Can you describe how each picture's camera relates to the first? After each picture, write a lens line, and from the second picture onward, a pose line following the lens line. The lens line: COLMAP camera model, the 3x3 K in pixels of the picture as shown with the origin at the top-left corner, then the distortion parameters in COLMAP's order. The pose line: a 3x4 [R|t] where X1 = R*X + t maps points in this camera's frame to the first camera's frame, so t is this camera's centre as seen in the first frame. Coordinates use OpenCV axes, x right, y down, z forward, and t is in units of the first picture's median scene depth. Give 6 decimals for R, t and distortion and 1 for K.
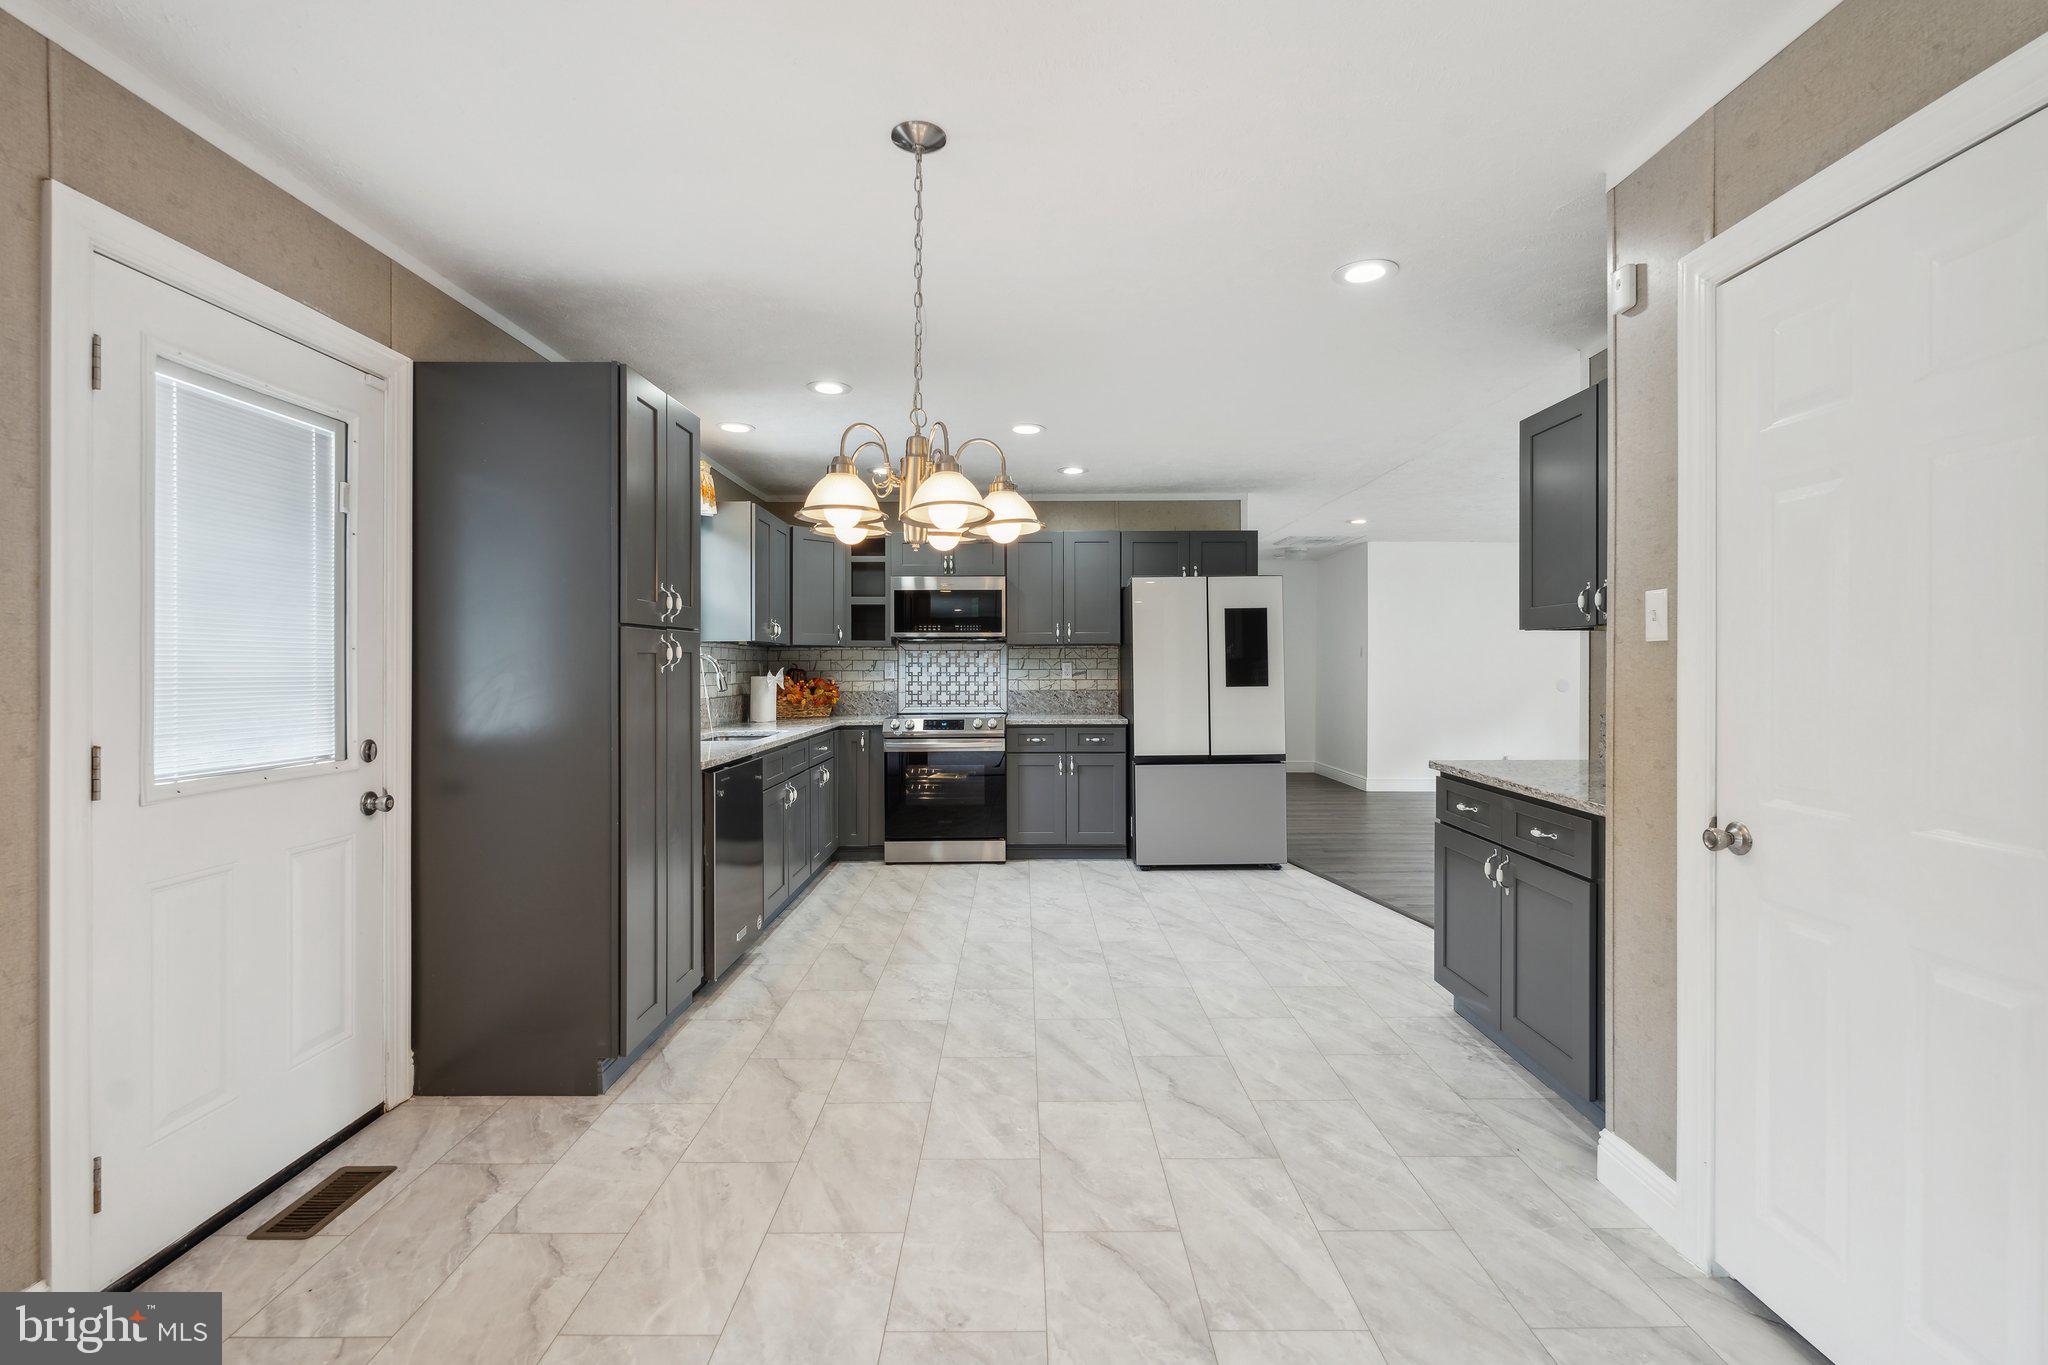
lens RADIAL K [[923.8, 0, 1029.7], [0, 923.8, 666.9], [0, 0, 1]] dist [-0.000478, 0.000194]
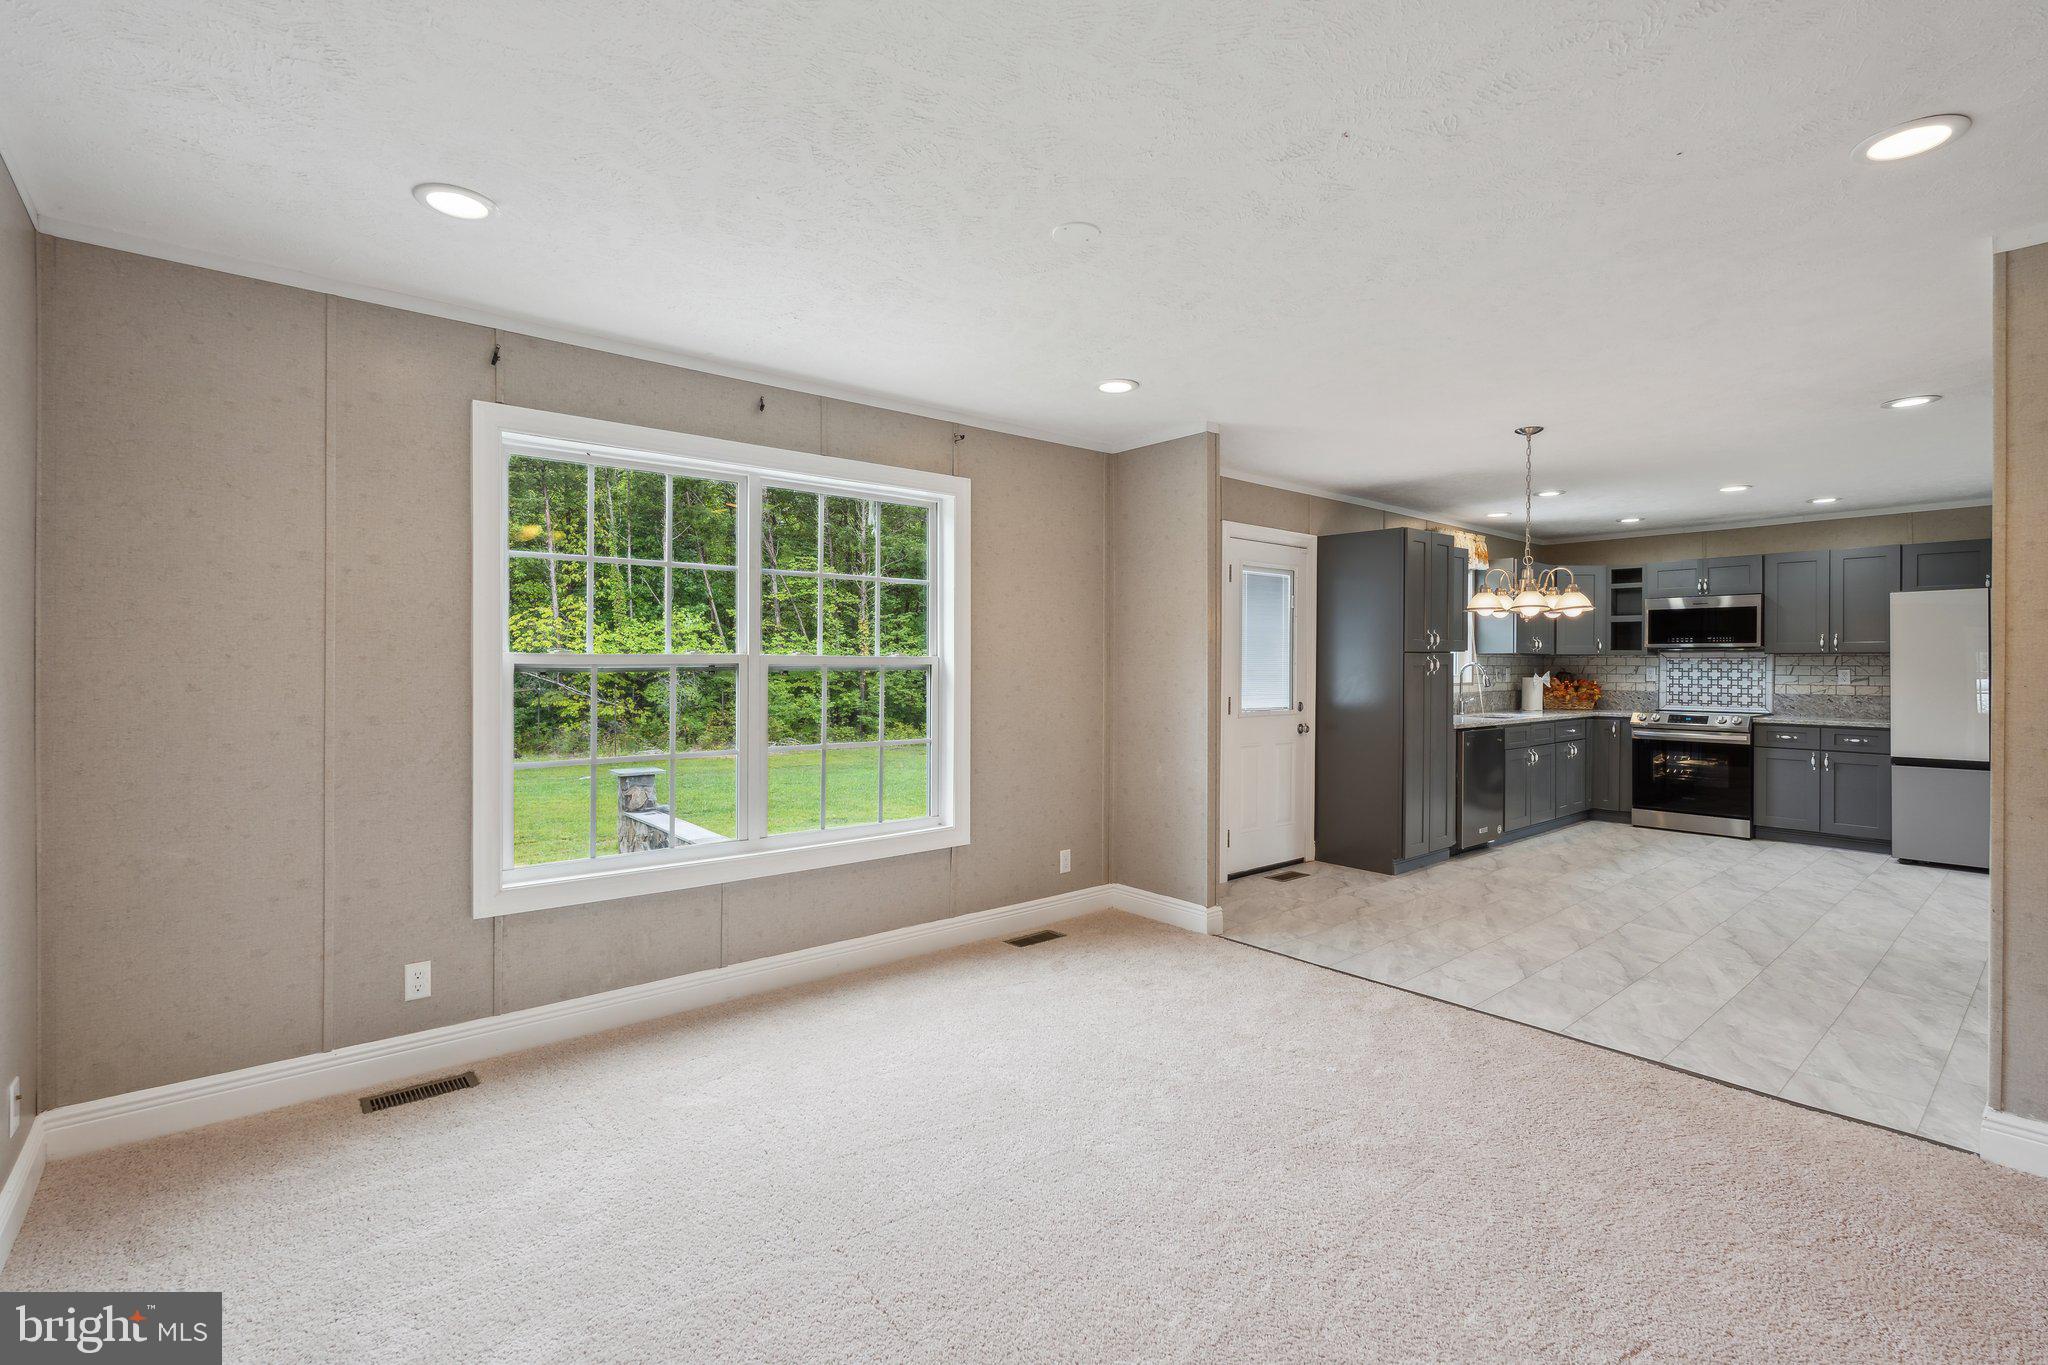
lens RADIAL K [[927.1, 0, 1023.3], [0, 927.1, 667.1], [0, 0, 1]] dist [0.002272, 0.000288]
pose [[0.641805, 0.008659, -0.766819, 0.280945], [-0.005959, 0.999962, 0.006304, -0.009253], [0.766845, 0.000523, 0.641833, -0.461893]]
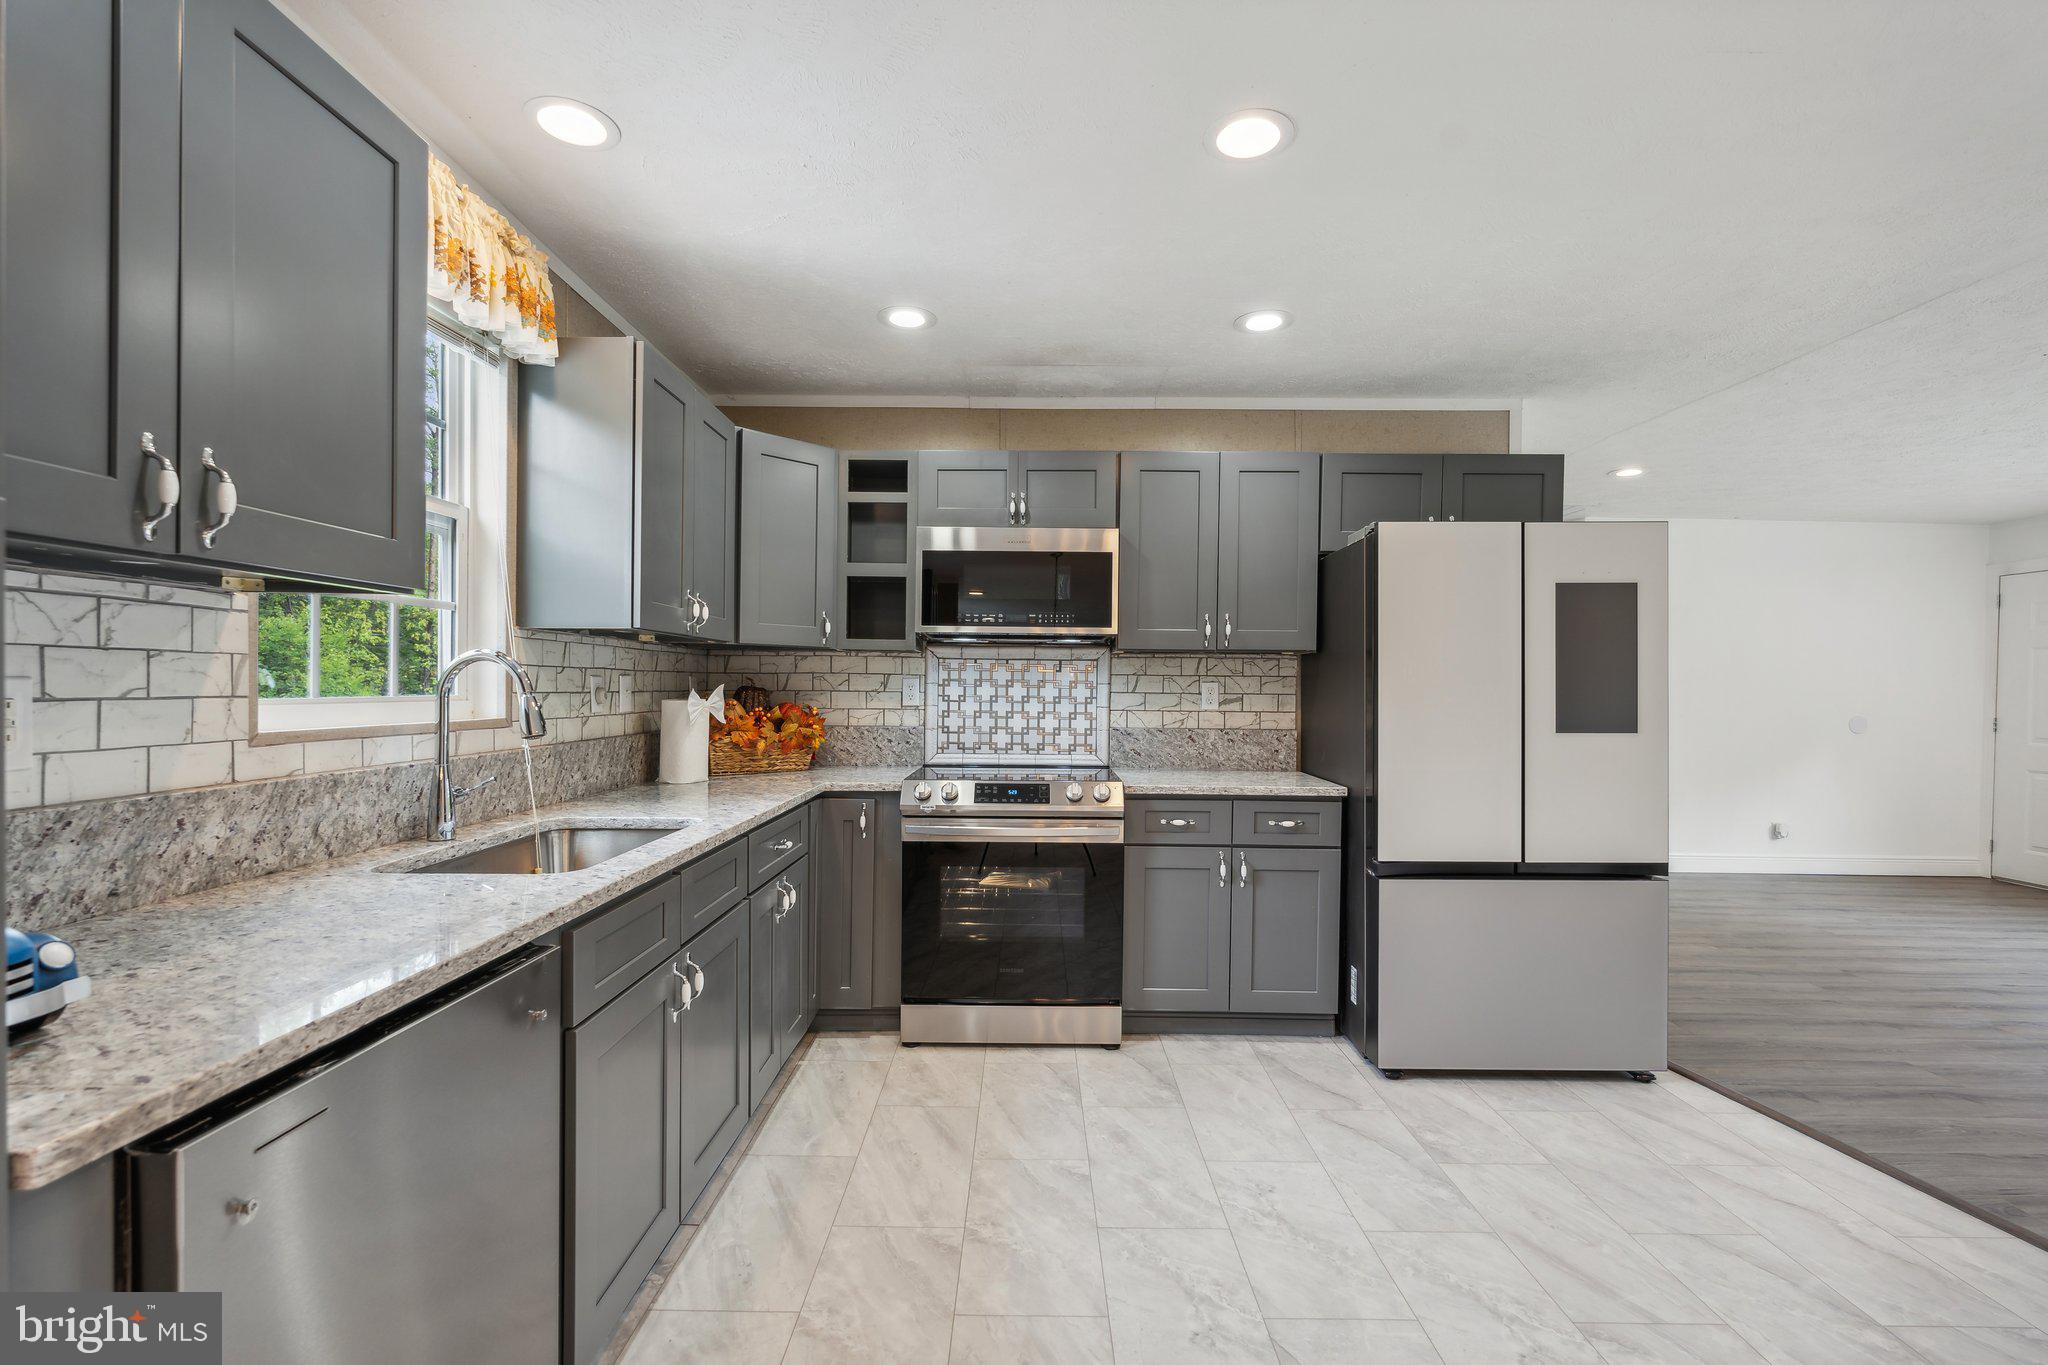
lens RADIAL K [[913.3, 0, 1022.8], [0, 913.3, 690.9], [0, 0, 1]] dist [-0.002366, -0.000033]
pose [[0.999792, 0.013577, -0.015225, -0.077999], [-0.013500, 0.999896, 0.005157, -0.000585], [0.015293, -0.004950, 0.999871, 0.455029]]
